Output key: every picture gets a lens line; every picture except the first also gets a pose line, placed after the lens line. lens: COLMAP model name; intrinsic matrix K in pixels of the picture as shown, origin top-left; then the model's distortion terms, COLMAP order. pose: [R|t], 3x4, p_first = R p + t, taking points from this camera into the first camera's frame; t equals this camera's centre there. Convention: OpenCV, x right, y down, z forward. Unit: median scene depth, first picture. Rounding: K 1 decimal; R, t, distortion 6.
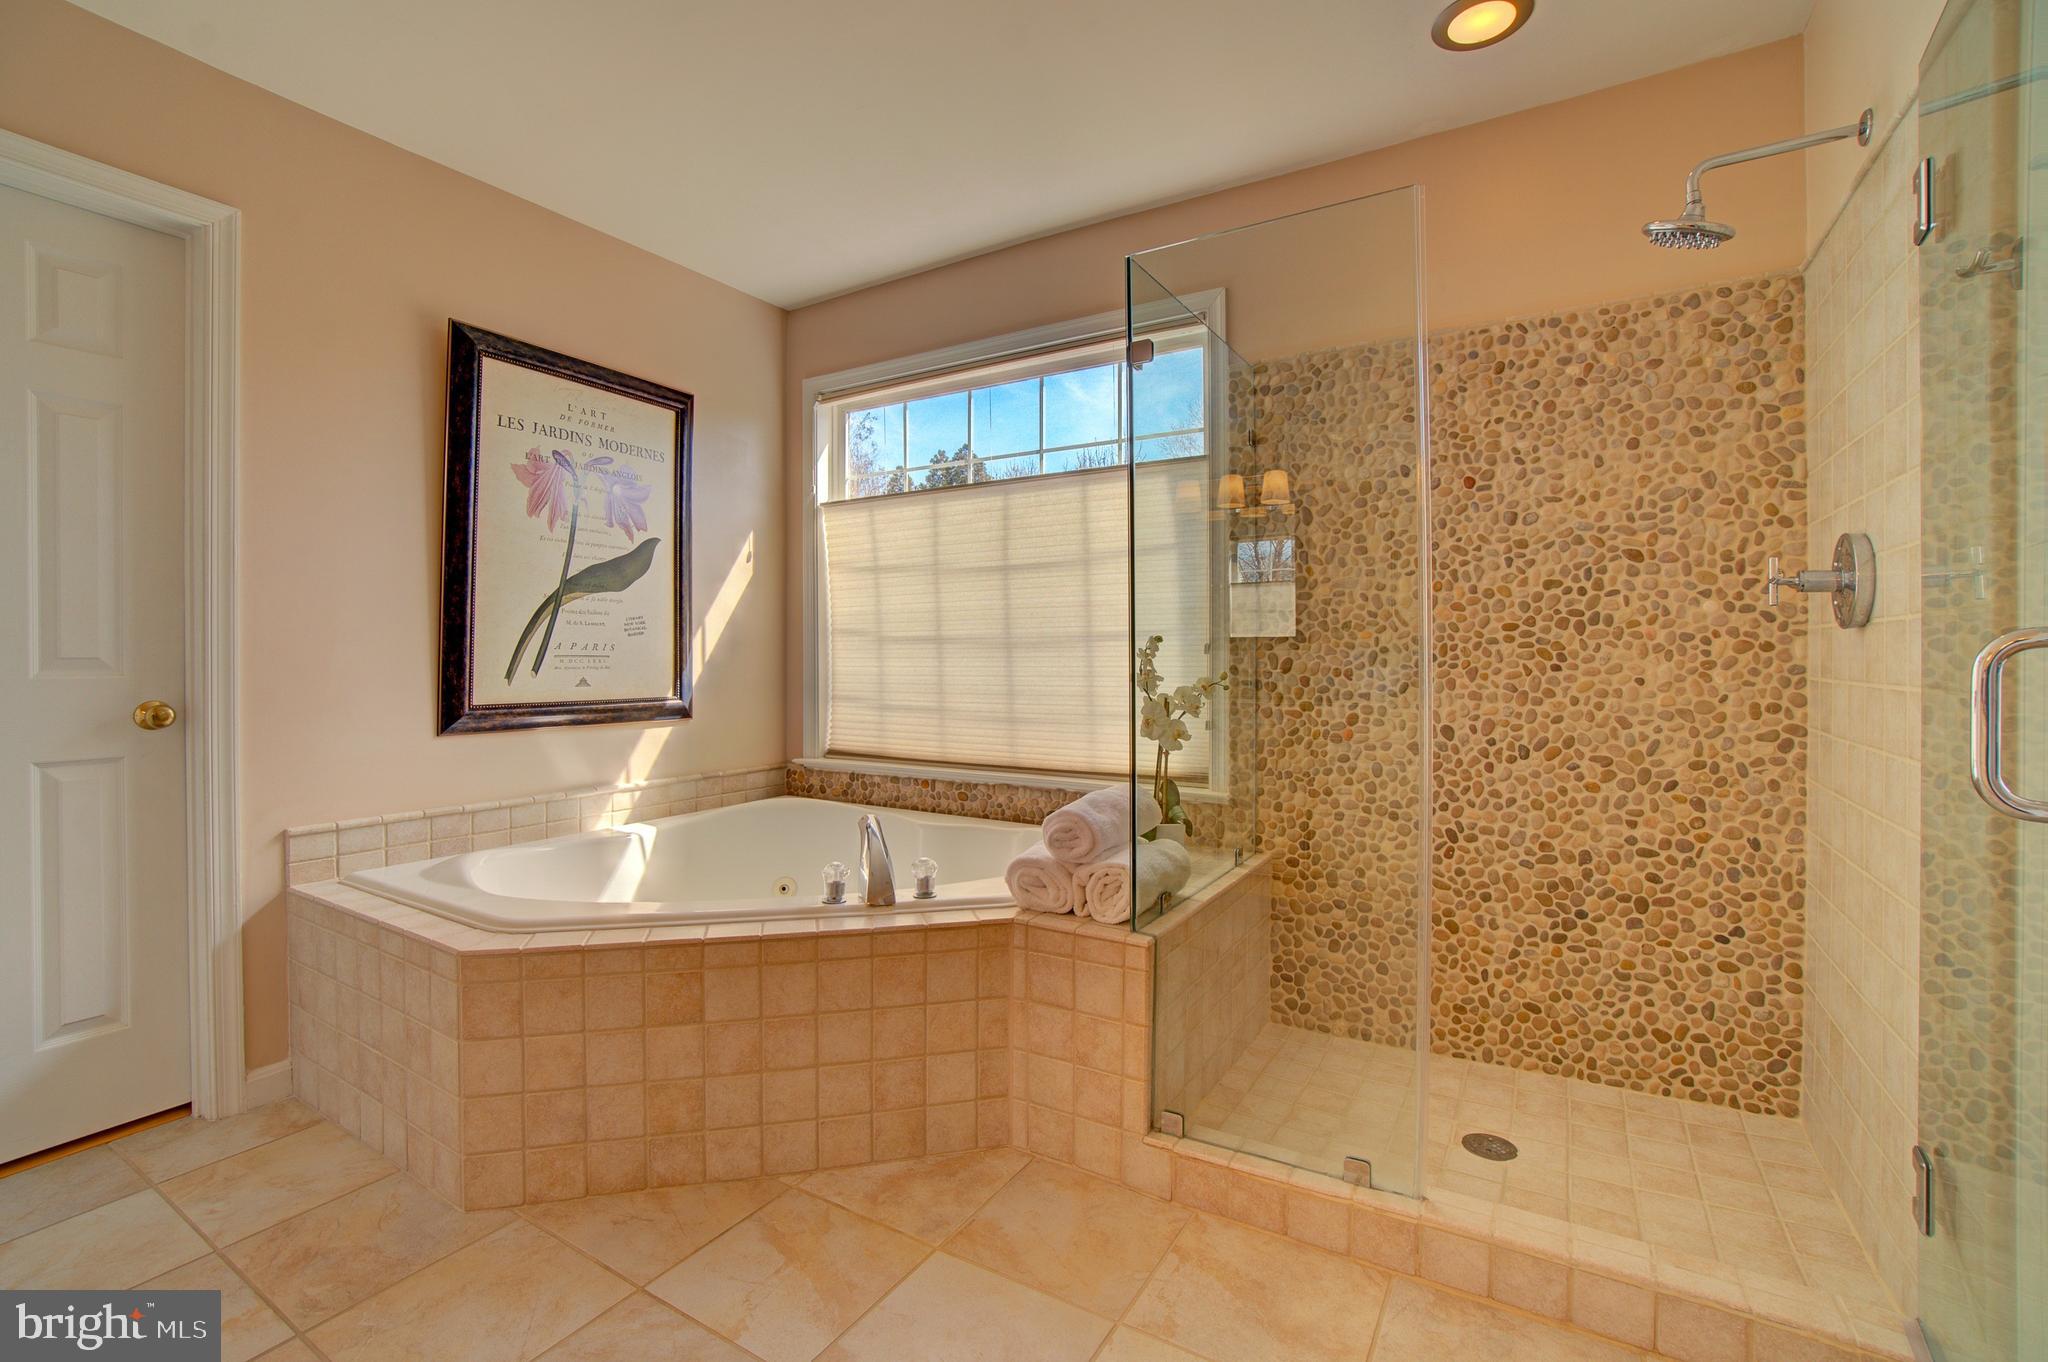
lens RADIAL K [[900.7, 0, 1017.7], [0, 900.7, 659.4], [0, 0, 1]] dist [-0.033066, 0.006160]
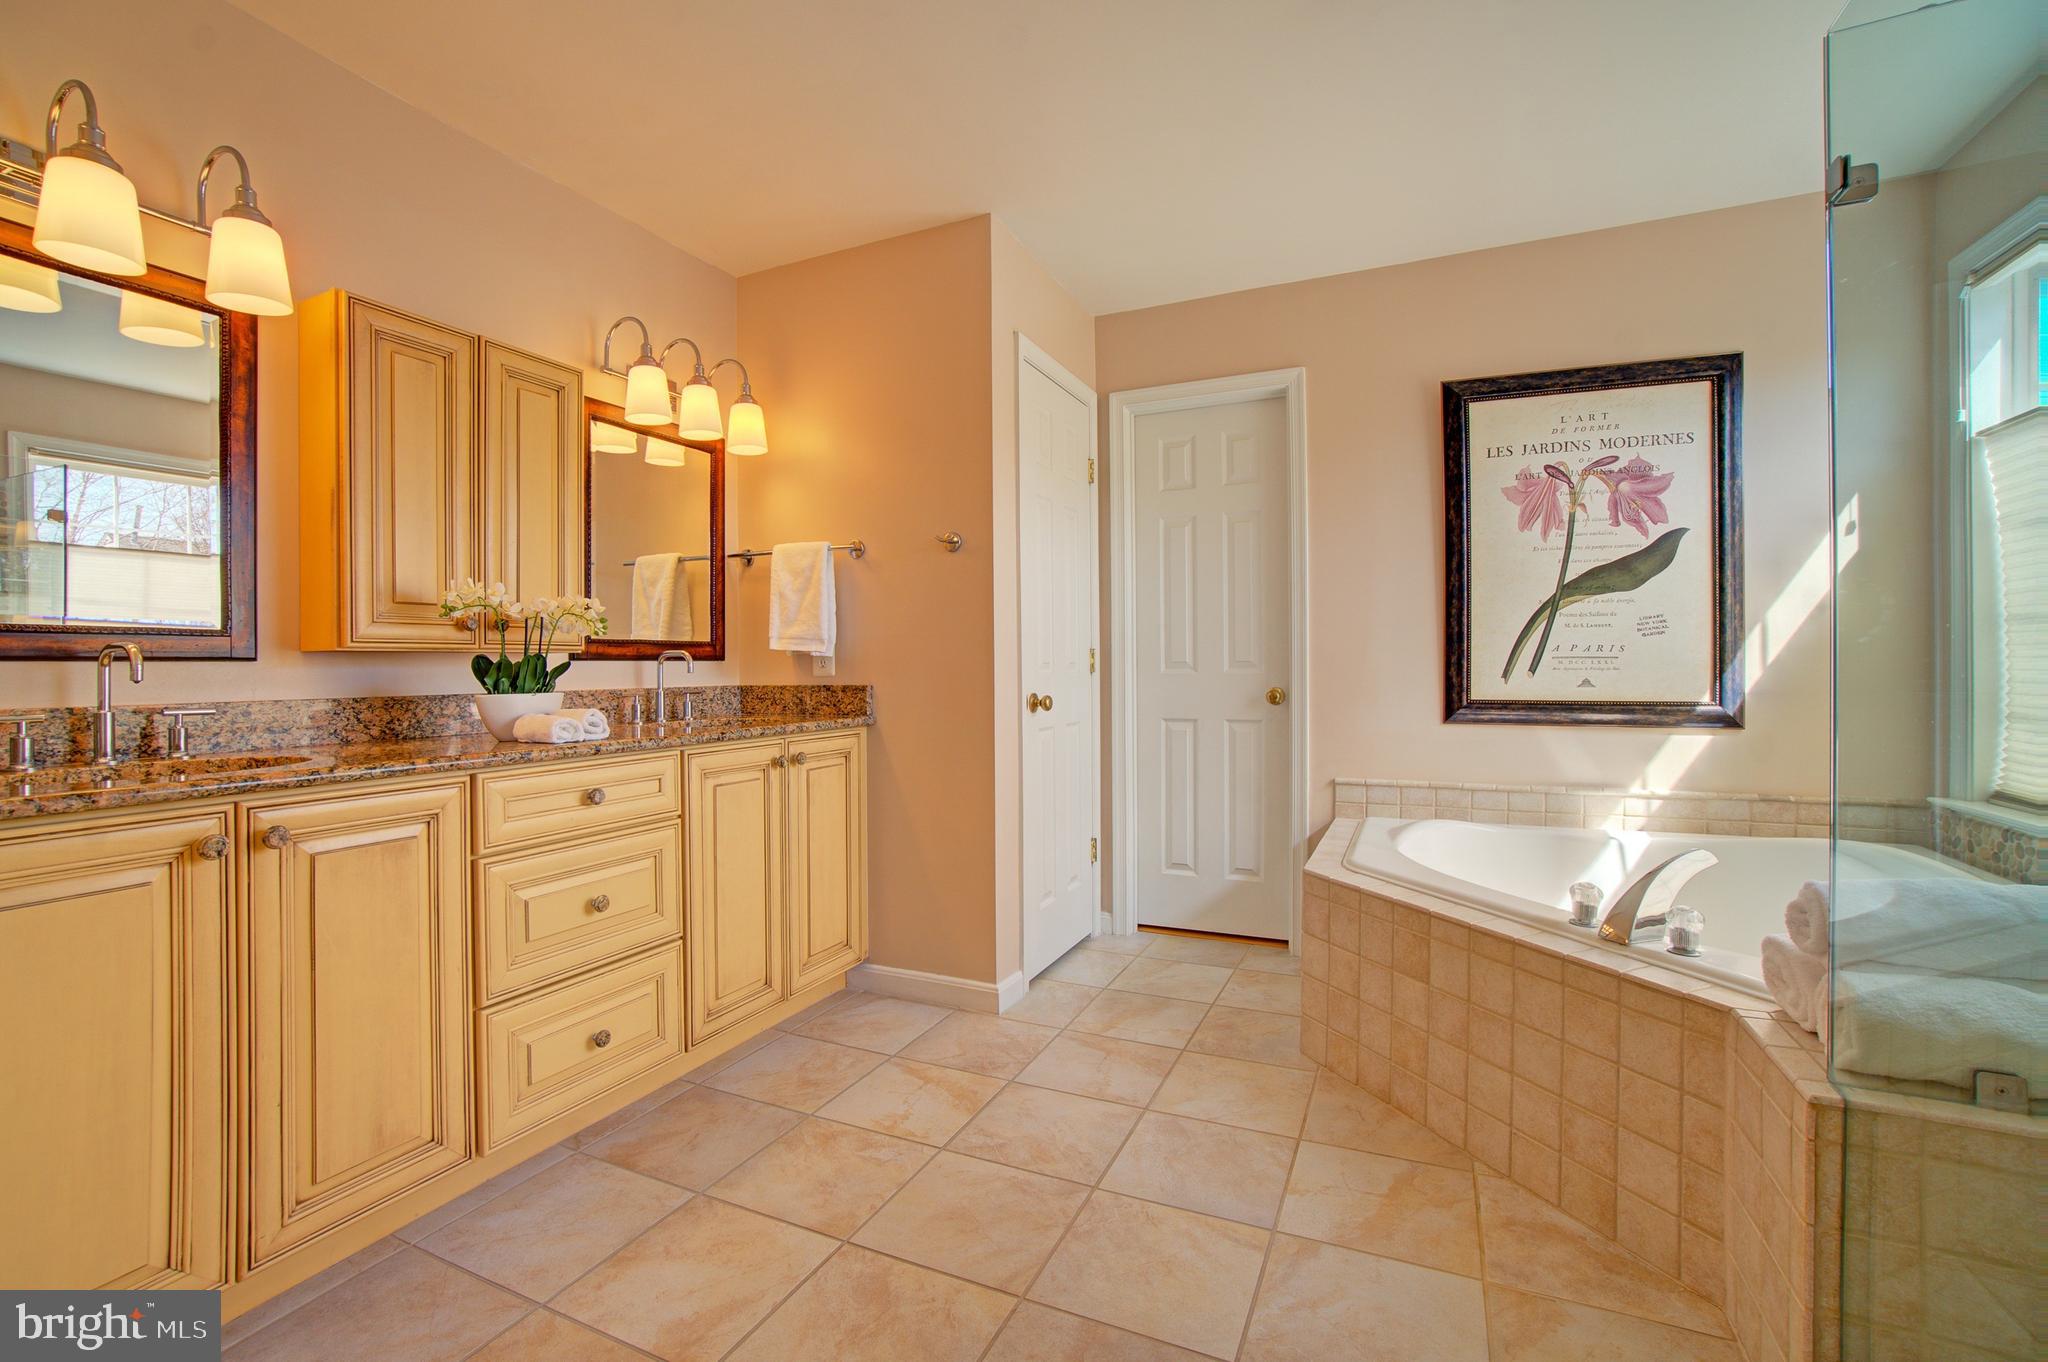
lens RADIAL K [[900.7, 0, 1010.4], [0, 900.7, 679.2], [0, 0, 1]] dist [-0.033066, 0.006160]
pose [[0.119759, 0.015945, -0.992675, 0.458472], [0.002527, 0.999863, 0.016365, 0.002881], [0.992800, -0.004468, 0.119703, 0.230944]]
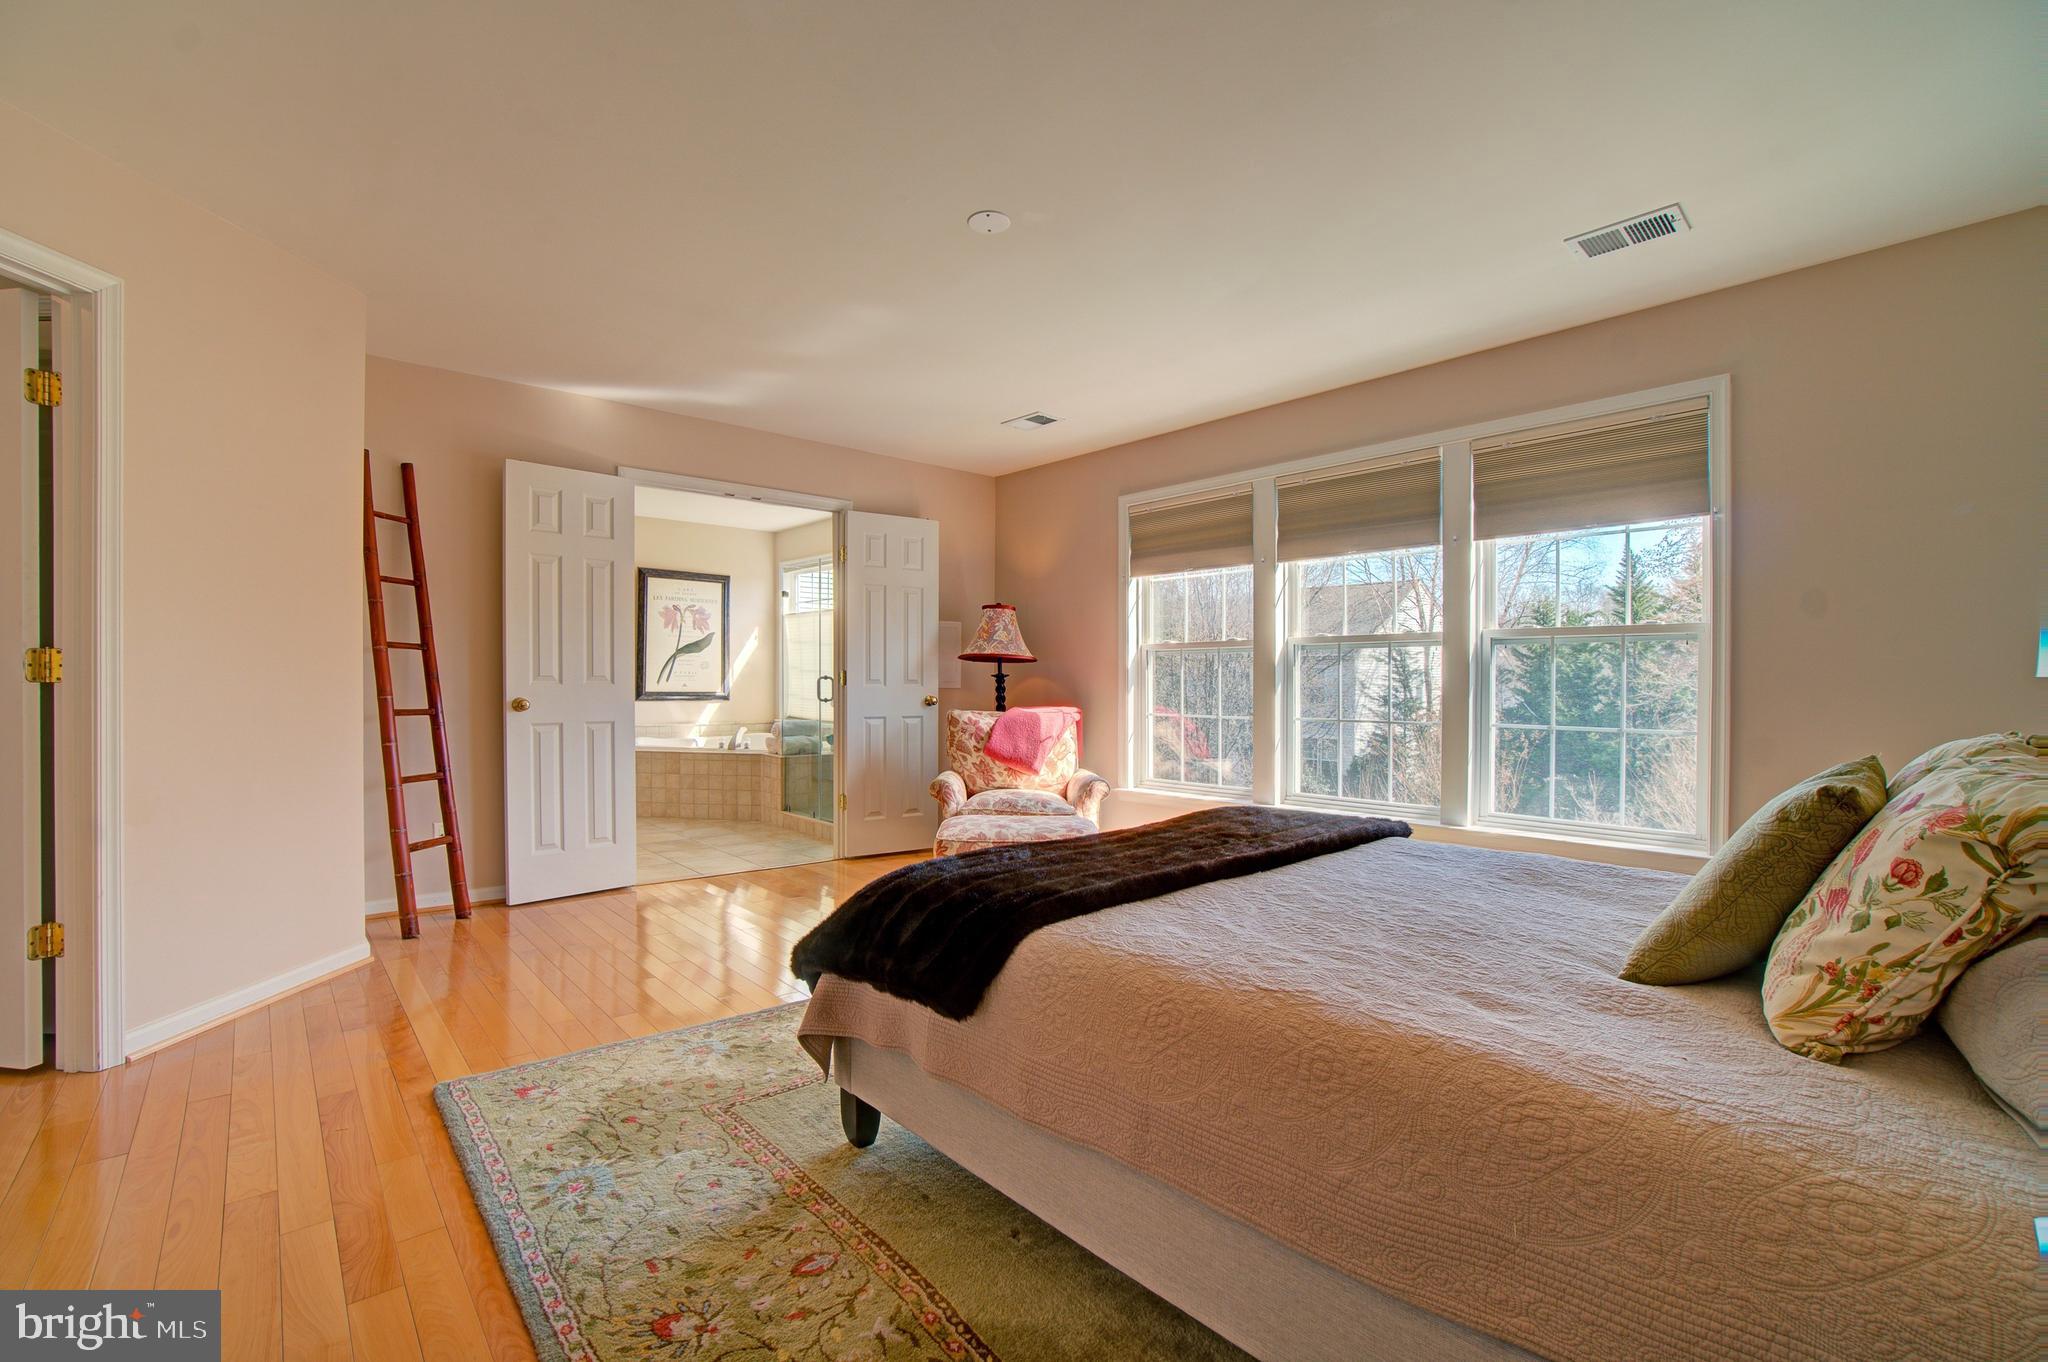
lens RADIAL K [[900.7, 0, 1015.1], [0, 900.7, 702.6], [0, 0, 1]] dist [-0.033066, 0.006160]
pose [[0.955032, 0.023250, -0.295591, 1.394968], [-0.016927, 0.999570, 0.023931, -0.005089], [0.296021, -0.017852, 0.955015, -1.443875]]
